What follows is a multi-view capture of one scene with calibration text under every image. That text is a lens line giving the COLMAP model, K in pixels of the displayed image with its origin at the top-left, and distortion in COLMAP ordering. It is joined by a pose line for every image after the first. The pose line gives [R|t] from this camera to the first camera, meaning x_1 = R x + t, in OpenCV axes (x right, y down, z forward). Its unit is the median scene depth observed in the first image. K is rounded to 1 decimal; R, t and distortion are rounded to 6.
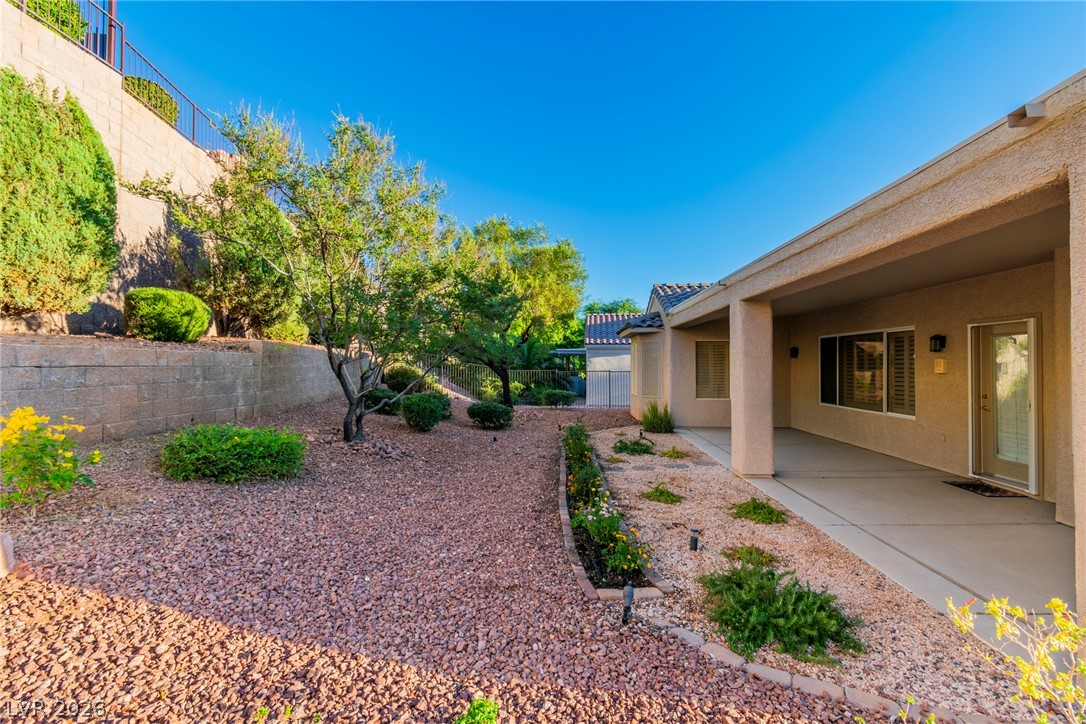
lens RADIAL K [[479.6, 0, 545.1], [0, 479.6, 359.6], [0, 0, 1]] dist [0.004357, -0.000092]
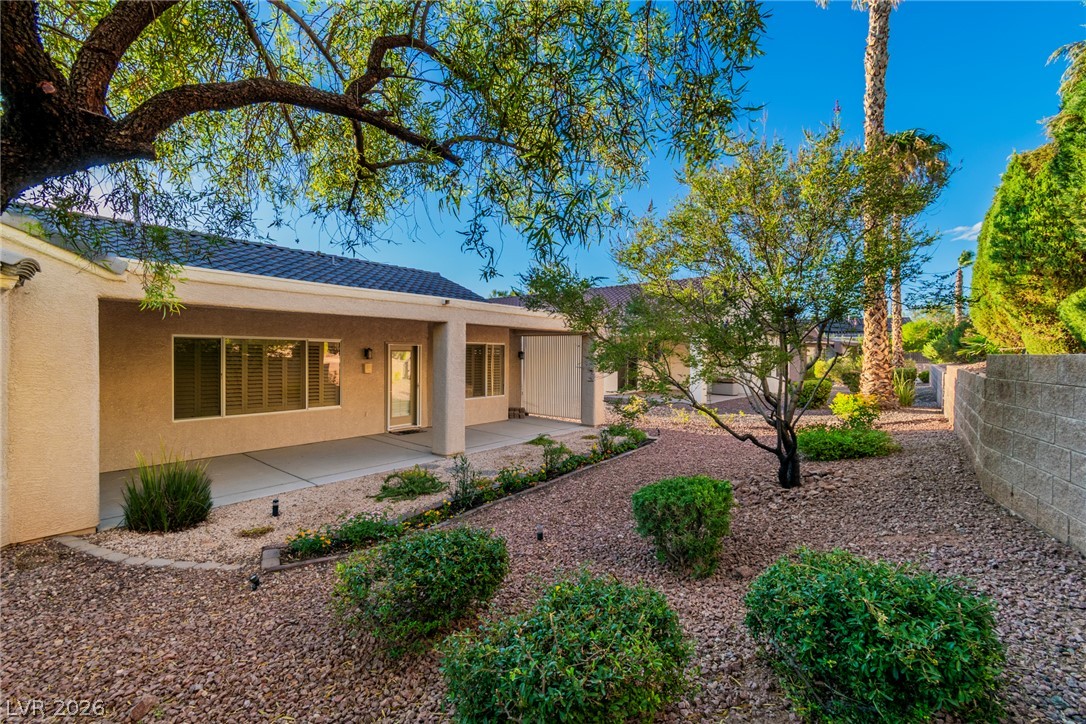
lens RADIAL K [[479.6, 0, 545.1], [0, 479.6, 359.6], [0, 0, 1]] dist [0.004357, -0.000092]
pose [[-0.815579, -0.014524, 0.578464, -0.598281], [-0.014830, 0.999881, 0.004195, -0.032831], [-0.578456, -0.005157, -0.815697, 2.149303]]
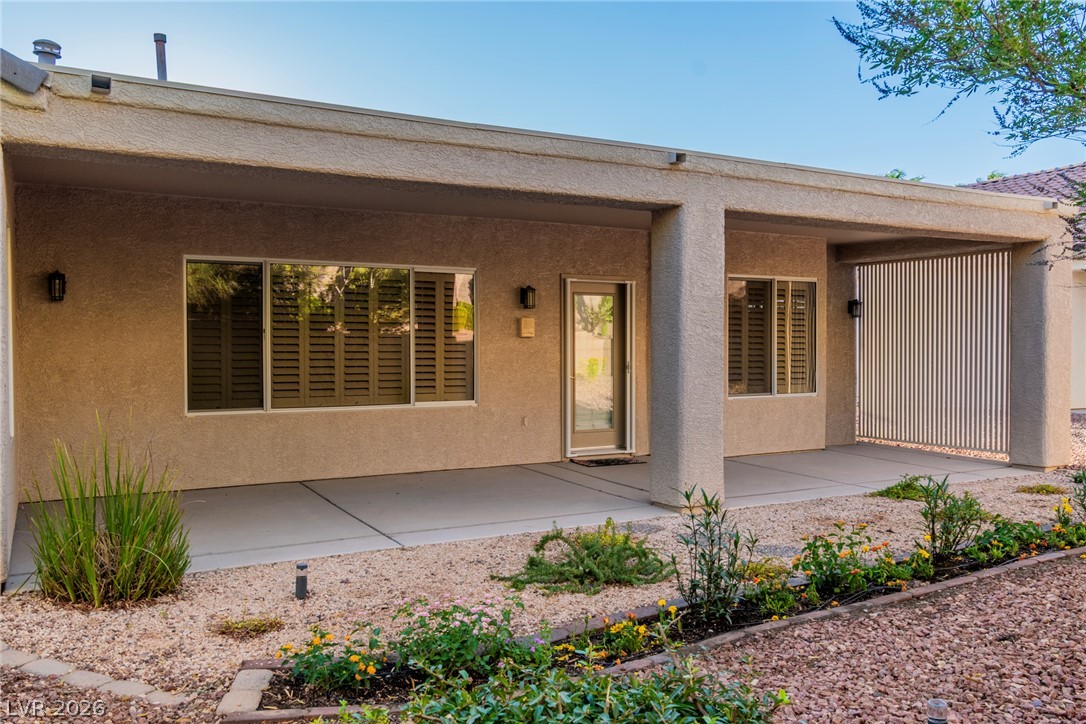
lens RADIAL K [[897.9, 0, 542.7], [0, 897.9, 357.7], [0, 0, 1]] dist [0.003426, 0.000655]
pose [[-0.543936, -0.009740, 0.839070, -0.429363], [-0.007674, 0.999949, 0.006632, 0.057617], [-0.839092, -0.002832, -0.543982, 1.951314]]
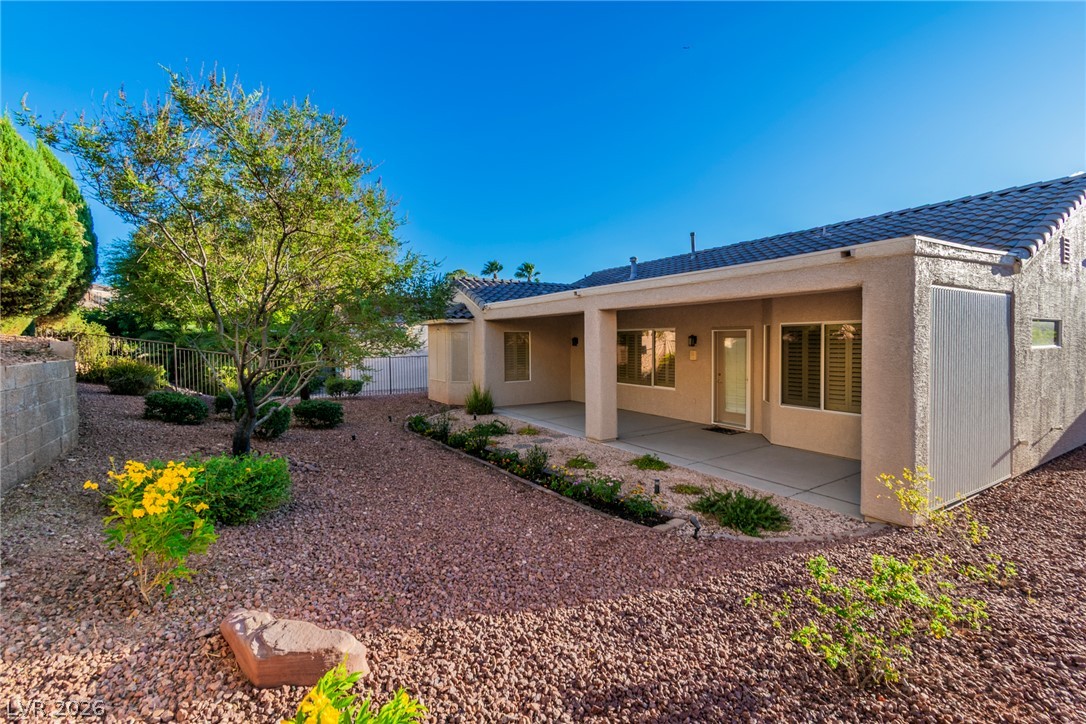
lens RADIAL K [[493.2, 0, 521.1], [0, 493.2, 352.0], [0, 0, 1]] dist [0.000322, -0.000048]
pose [[0.824078, -0.023606, 0.565985, -0.609080], [0.002745, 0.999286, 0.037681, -0.066135], [-0.566470, -0.029498, 0.823554, 0.001352]]
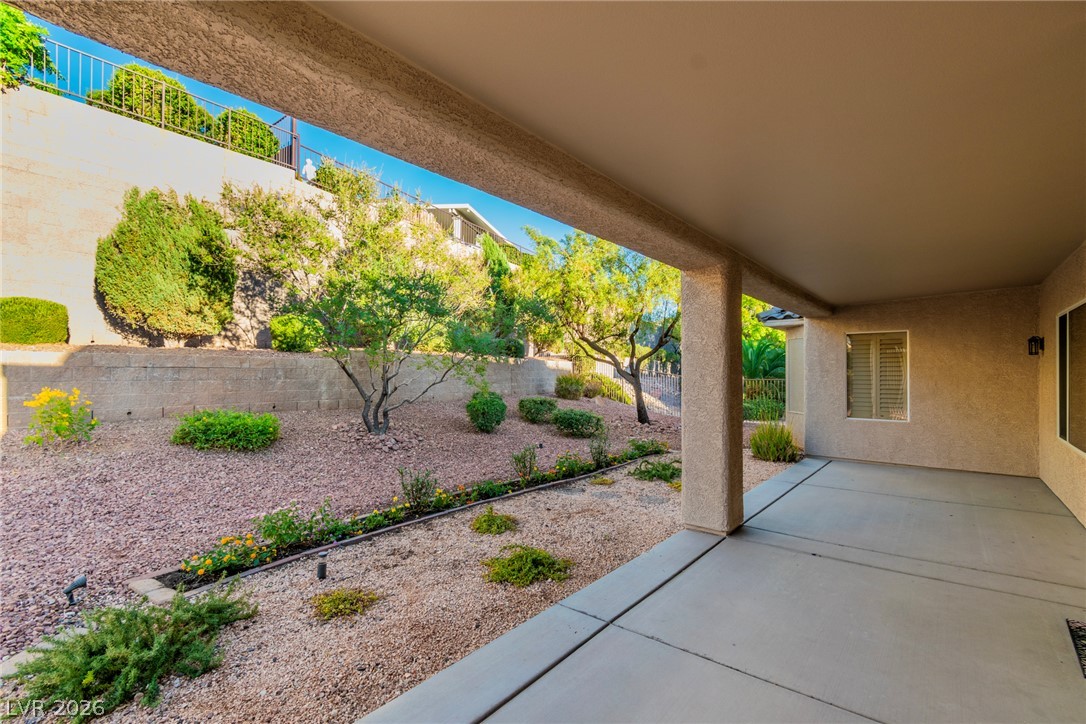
lens RADIAL K [[484.3, 0, 542.4], [0, 484.3, 373.4], [0, 0, 1]] dist [0.001968, 0.000004]
pose [[0.800752, 0.002459, -0.598991, 0.717430], [0.003572, 0.999954, 0.008881, 0.018466], [0.598985, -0.009251, 0.800707, 0.347494]]
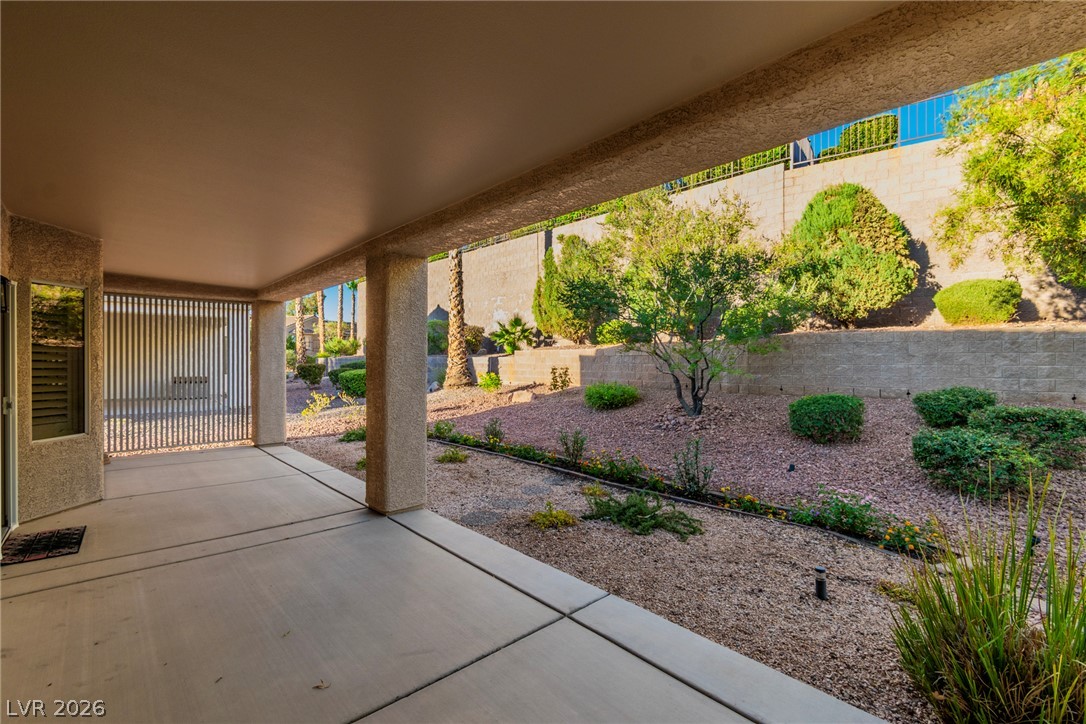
lens RADIAL K [[479.6, 0, 545.1], [0, 479.6, 359.6], [0, 0, 1]] dist [0.004357, -0.000092]
pose [[-0.683892, 0.000679, -0.729583, 0.877936], [0.008554, 0.999938, -0.007088, 0.037084], [0.729533, -0.011088, -0.683855, 1.833321]]
